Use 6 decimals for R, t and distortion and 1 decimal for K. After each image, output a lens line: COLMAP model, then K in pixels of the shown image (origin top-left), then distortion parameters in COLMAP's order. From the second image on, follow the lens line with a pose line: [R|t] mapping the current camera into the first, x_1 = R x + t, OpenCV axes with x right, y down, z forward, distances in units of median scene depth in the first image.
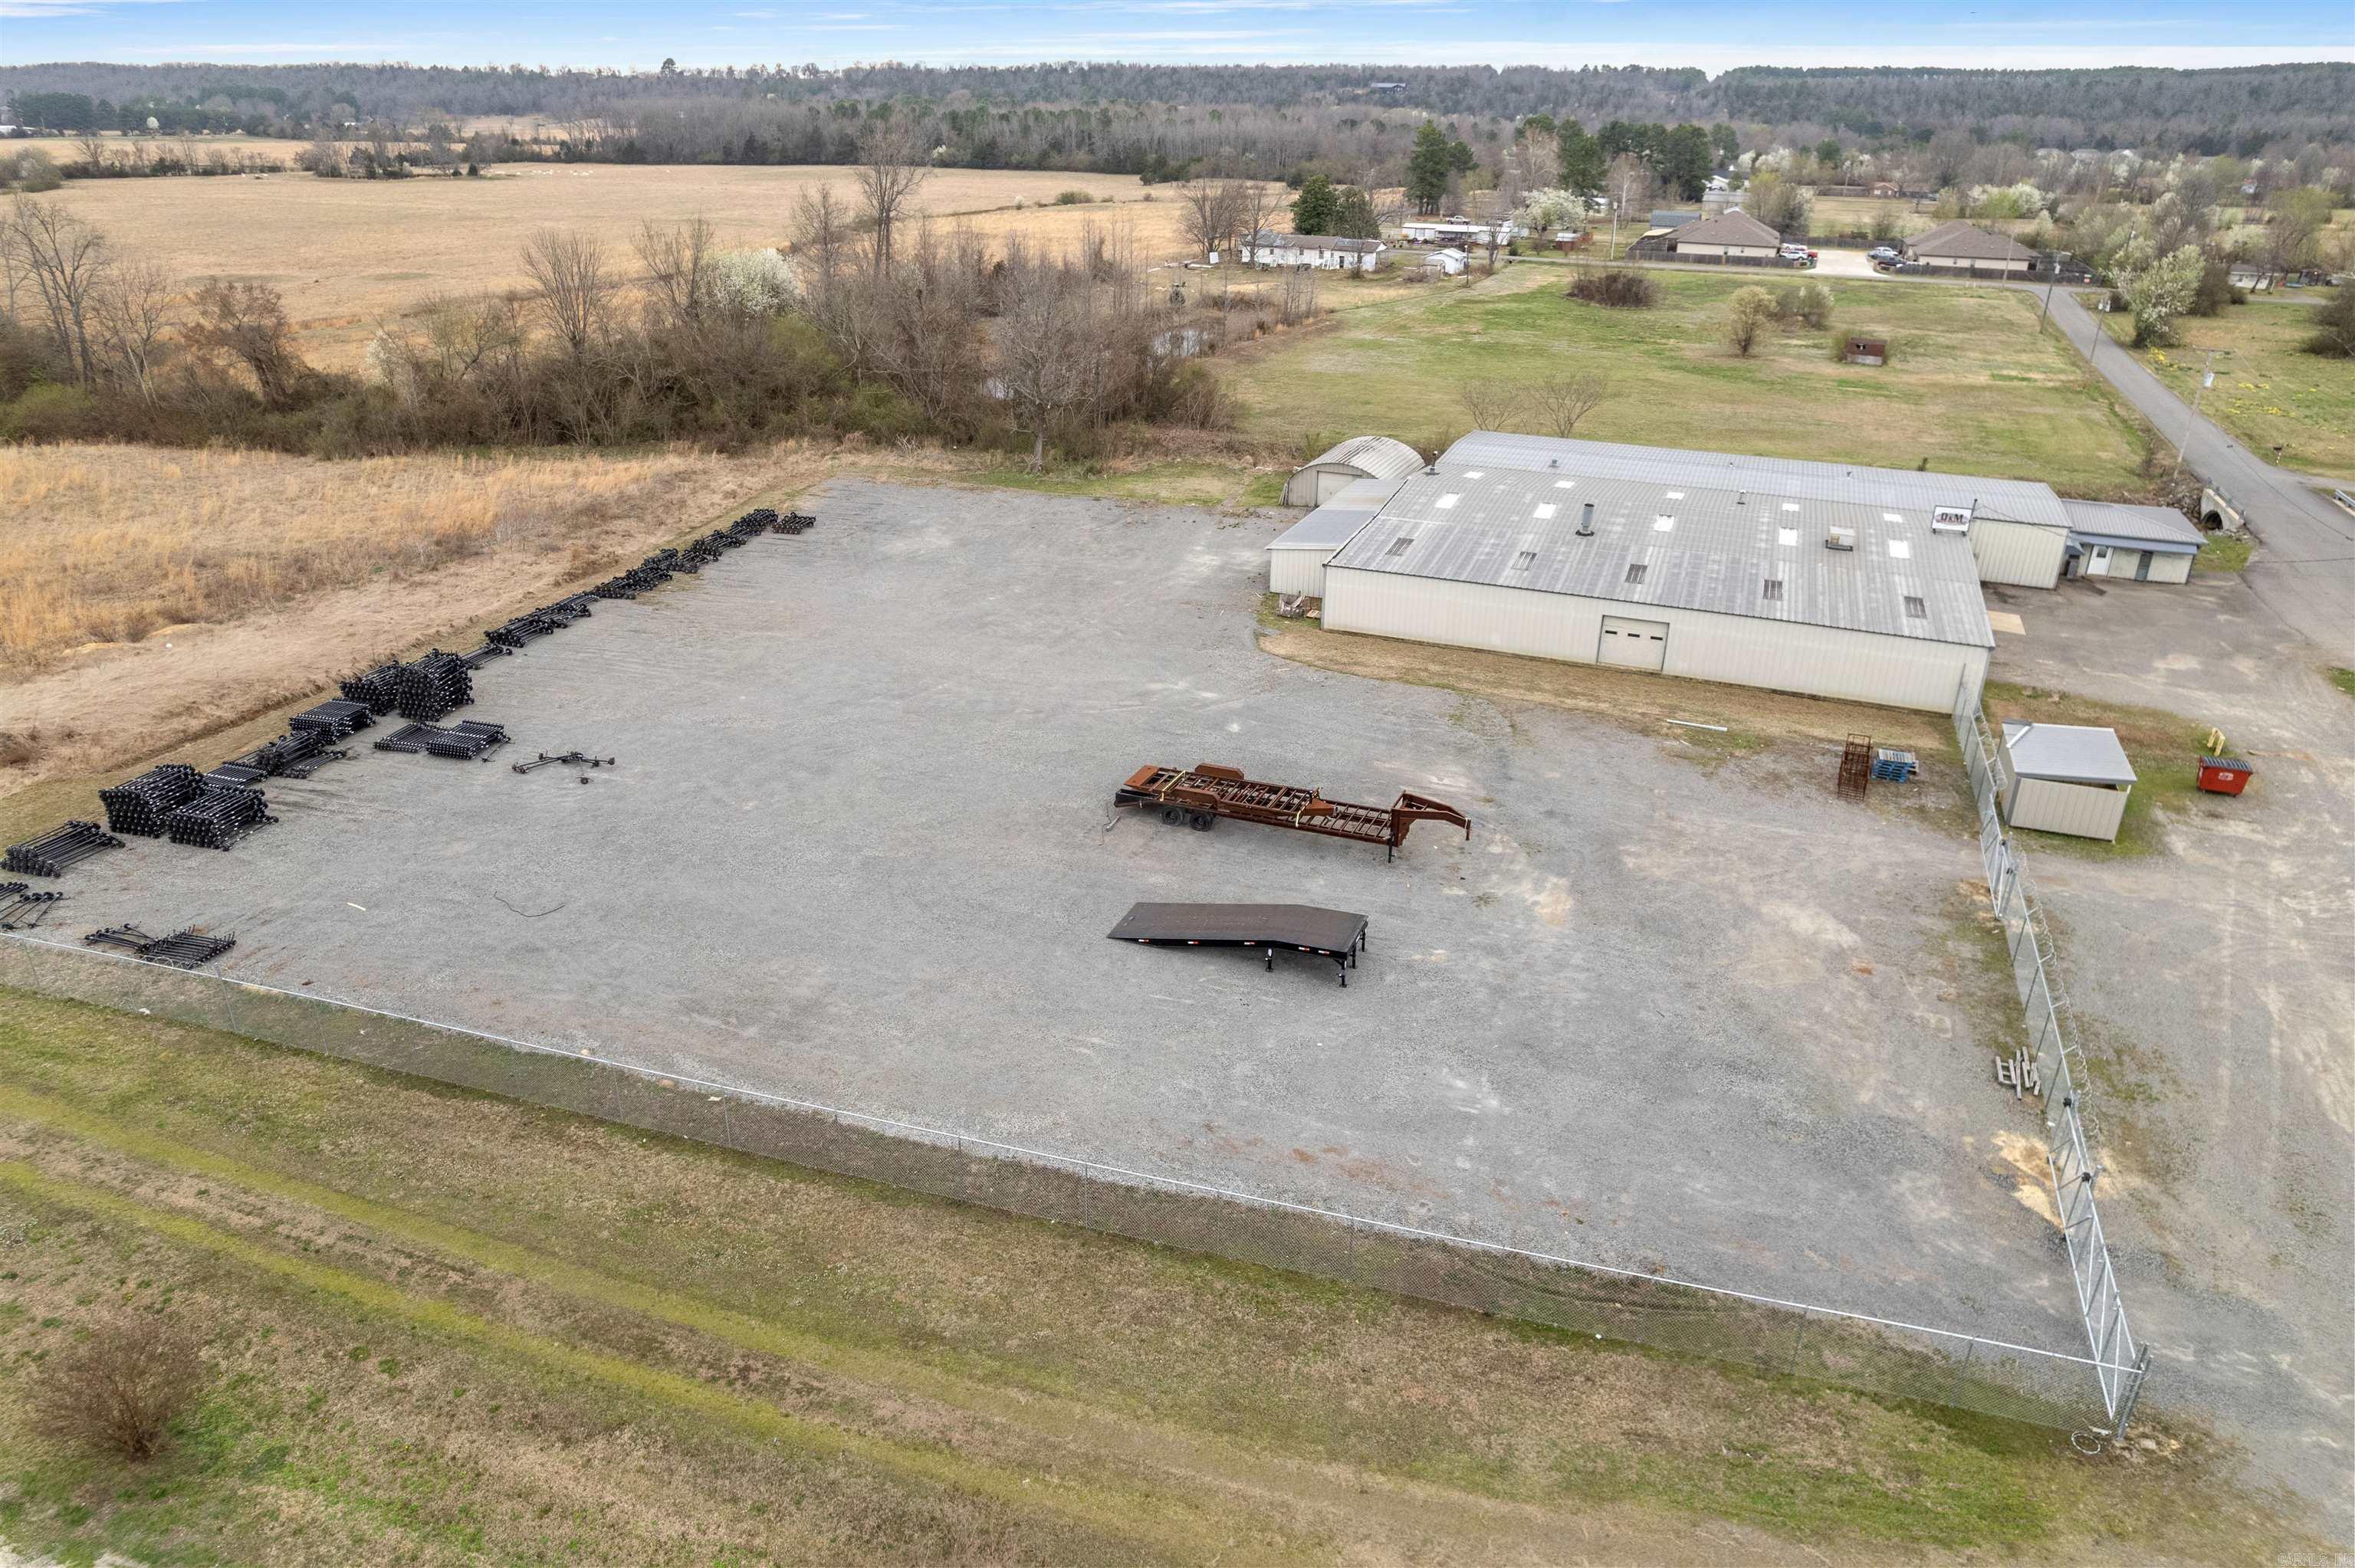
lens RADIAL K [[1521.1, 0, 1184.5], [0, 1521.1, 783.1], [0, 0, 1]] dist [-0.090156, 0.090318]
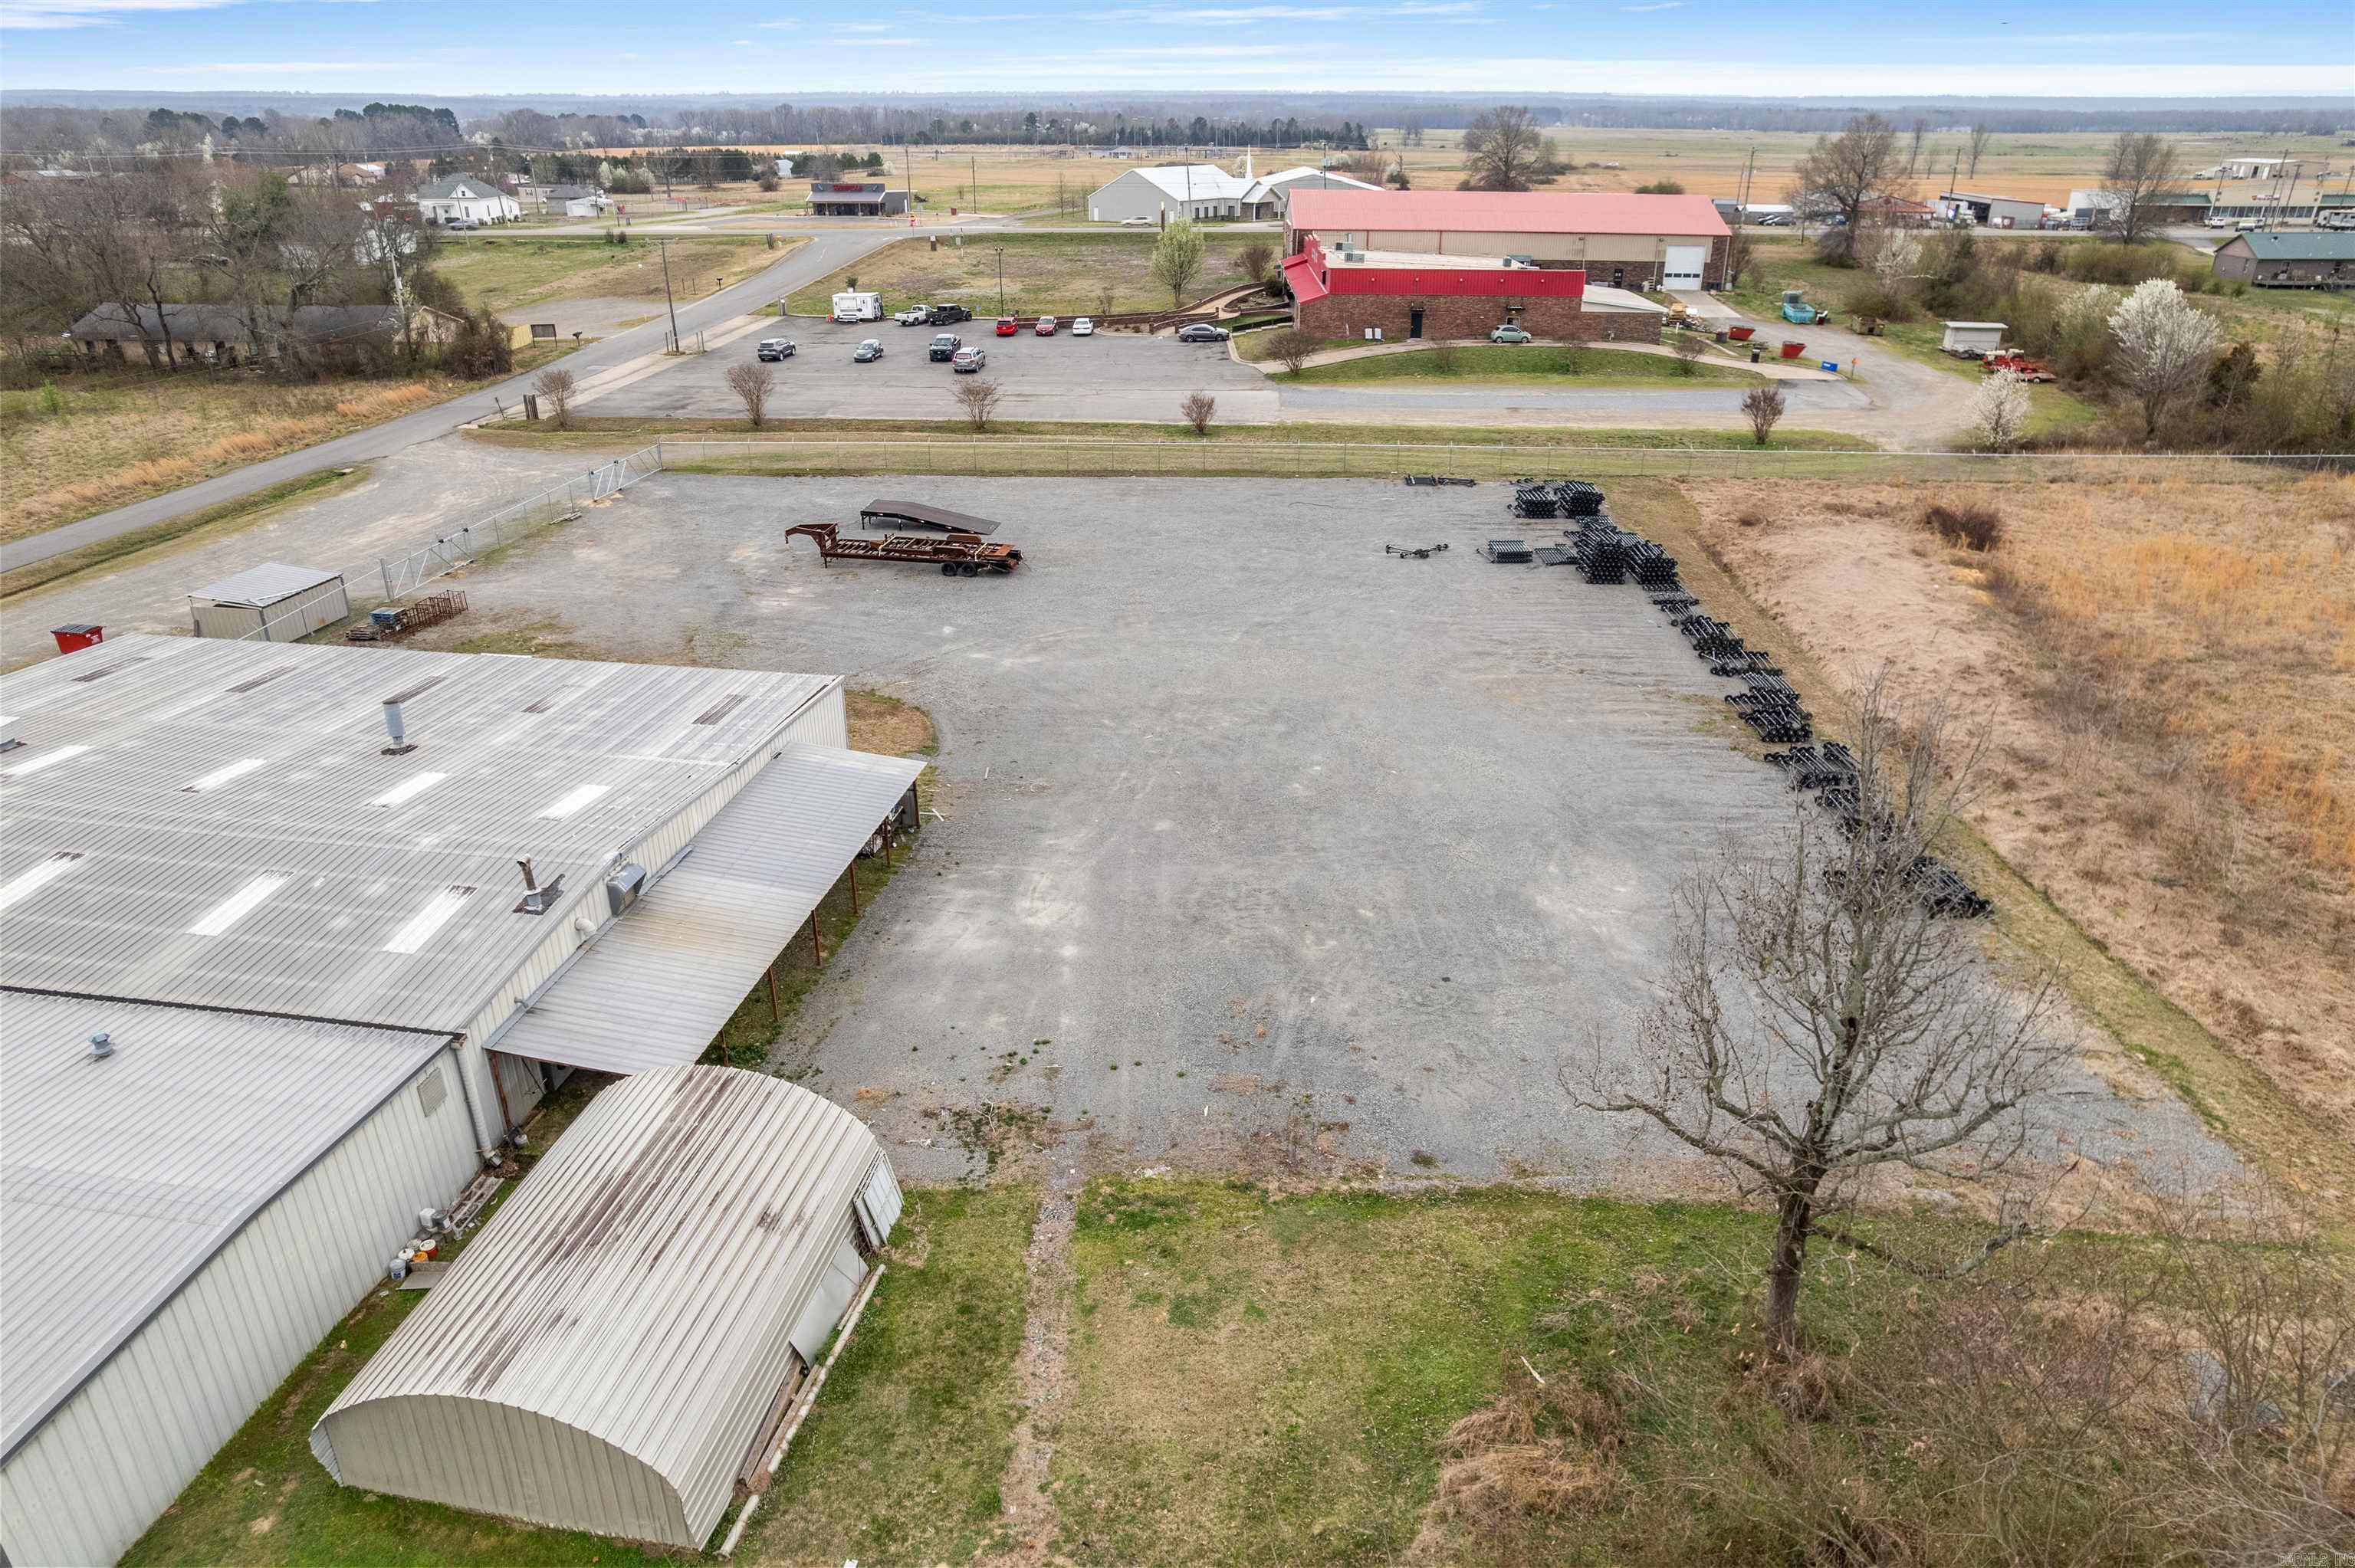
lens RADIAL K [[1521.1, 0, 1184.5], [0, 1521.1, 783.1], [0, 0, 1]] dist [-0.090156, 0.090318]
pose [[-0.975405, 0.078120, -0.206113, 0.012494], [-0.101556, 0.670654, 0.734786, -0.101347], [0.195632, 0.737646, -0.646225, 0.232757]]
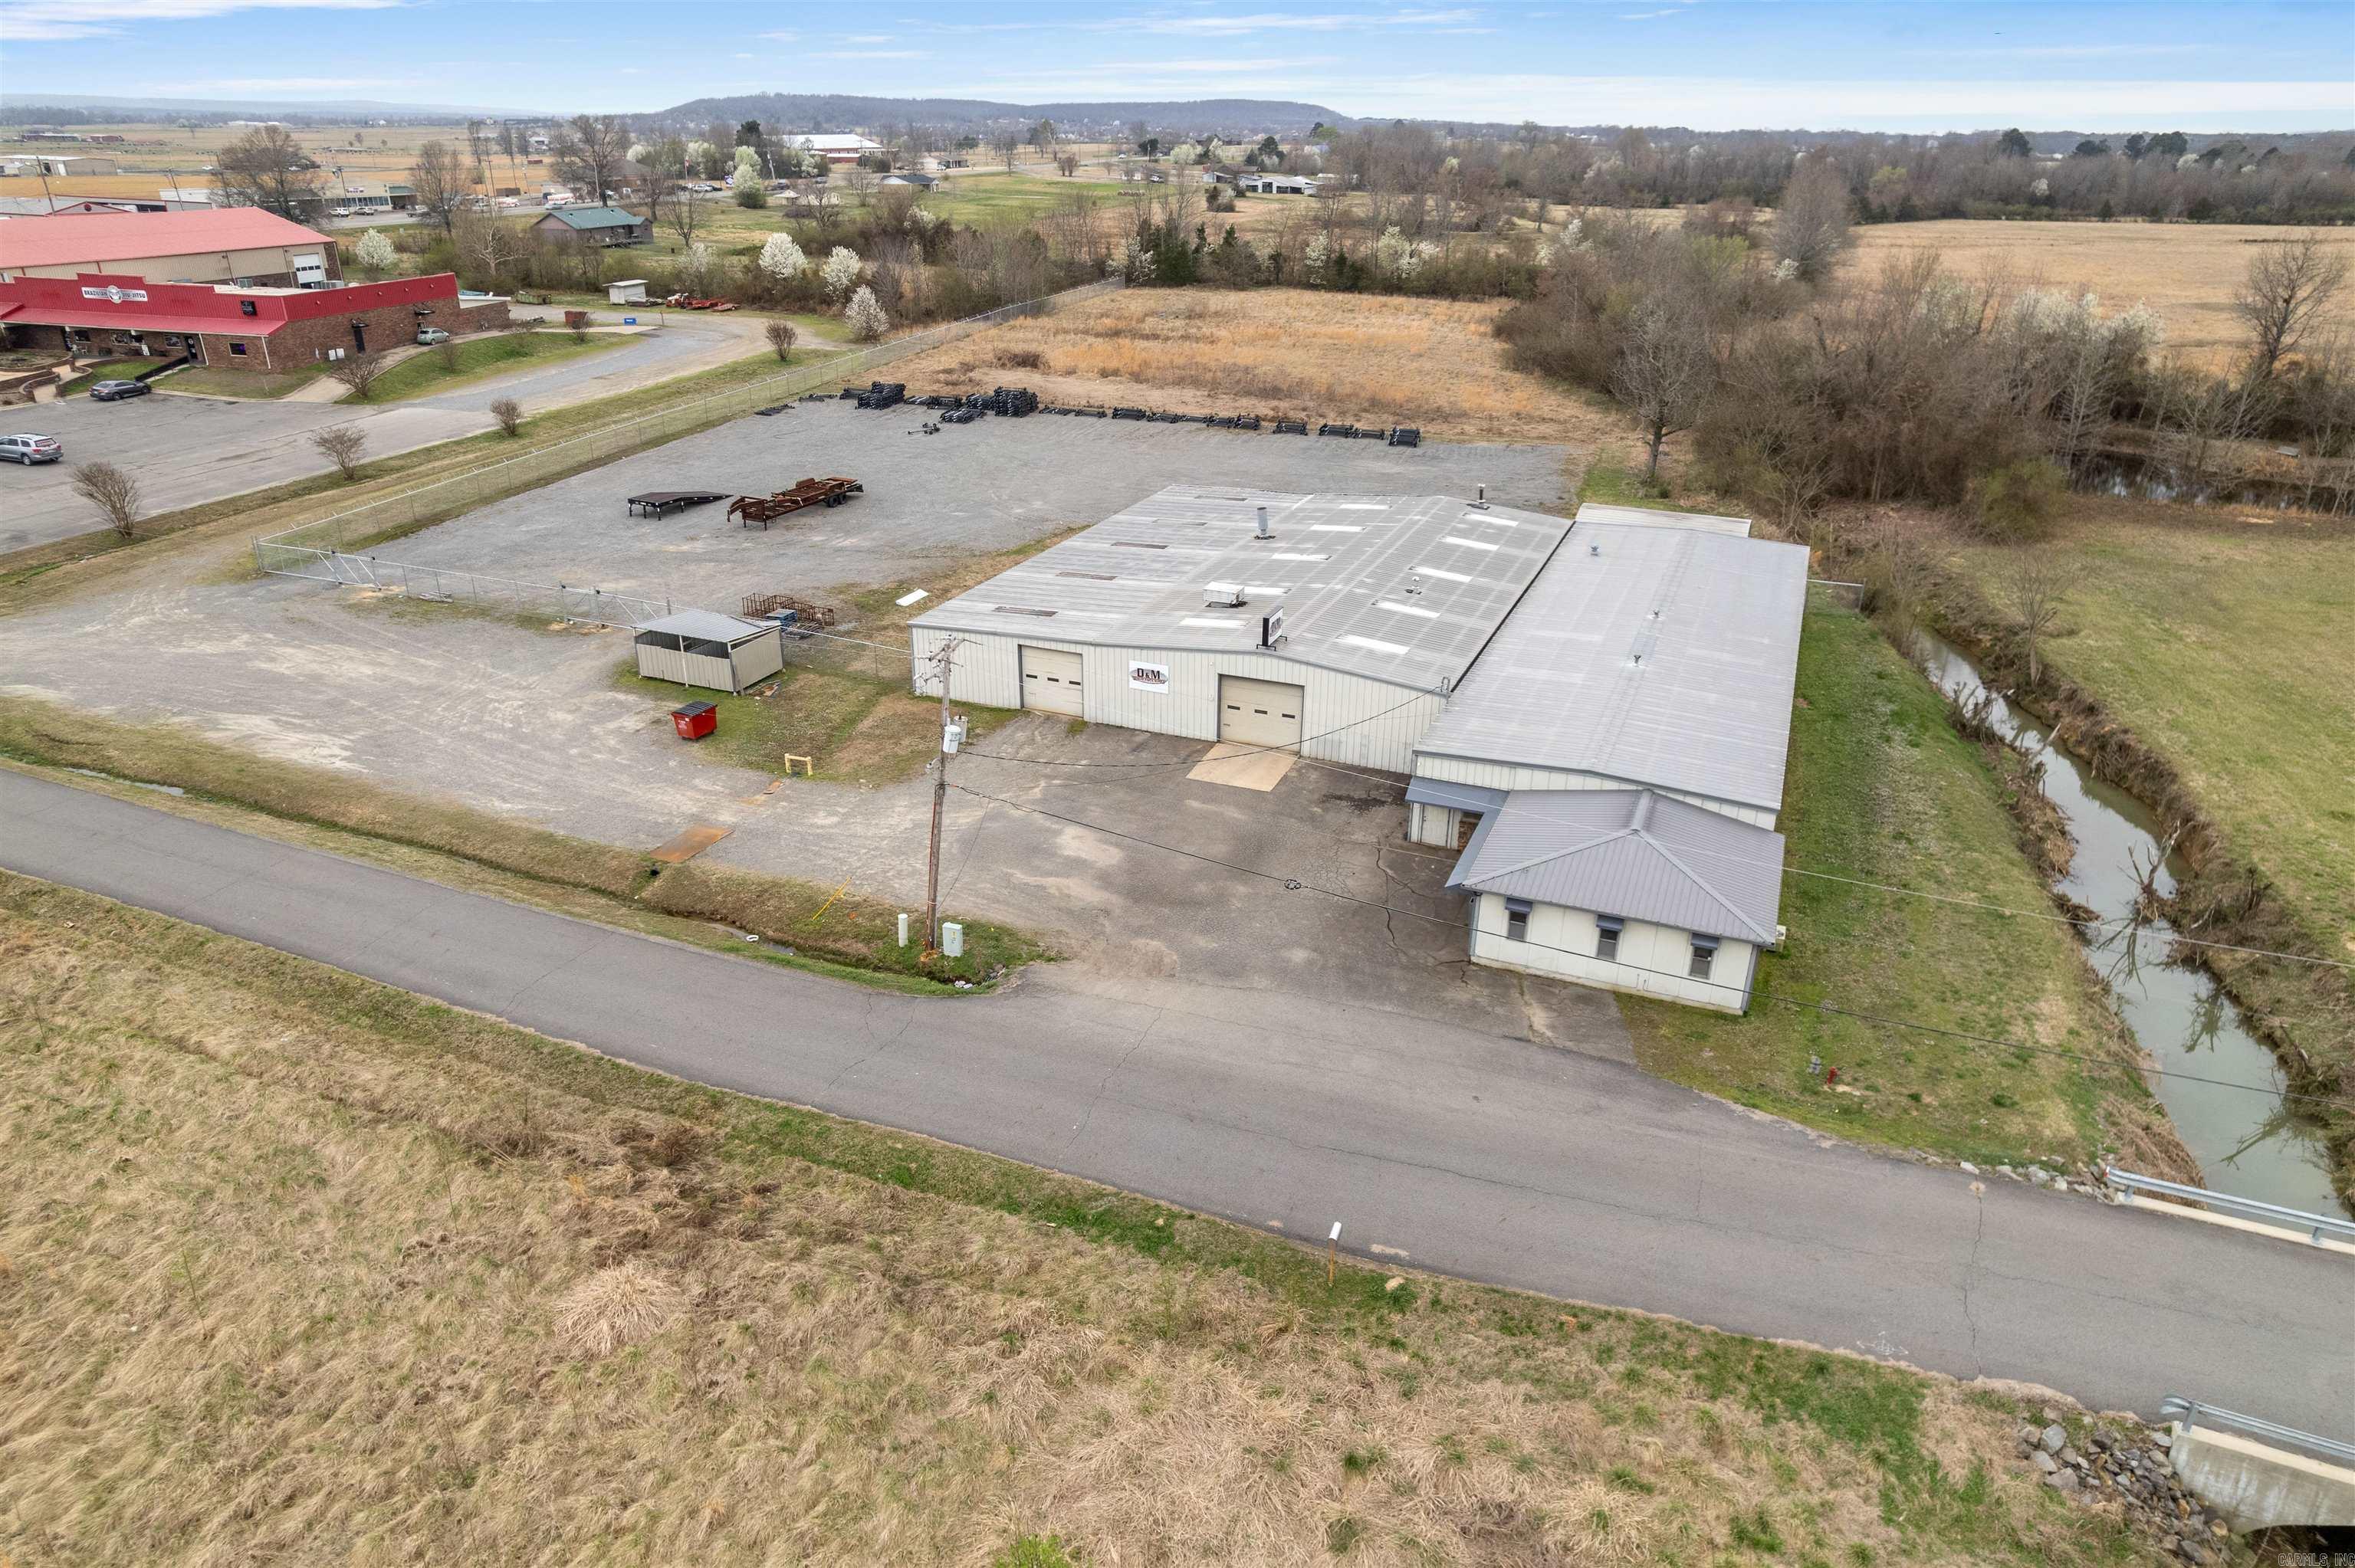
lens RADIAL K [[1521.1, 0, 1184.5], [0, 1521.1, 783.1], [0, 0, 1]] dist [-0.090156, 0.090318]
pose [[-0.005896, 0.393472, -0.919318, 0.198395], [-0.415972, 0.835053, 0.360074, -0.058543], [0.909358, 0.384534, 0.158750, 0.135489]]
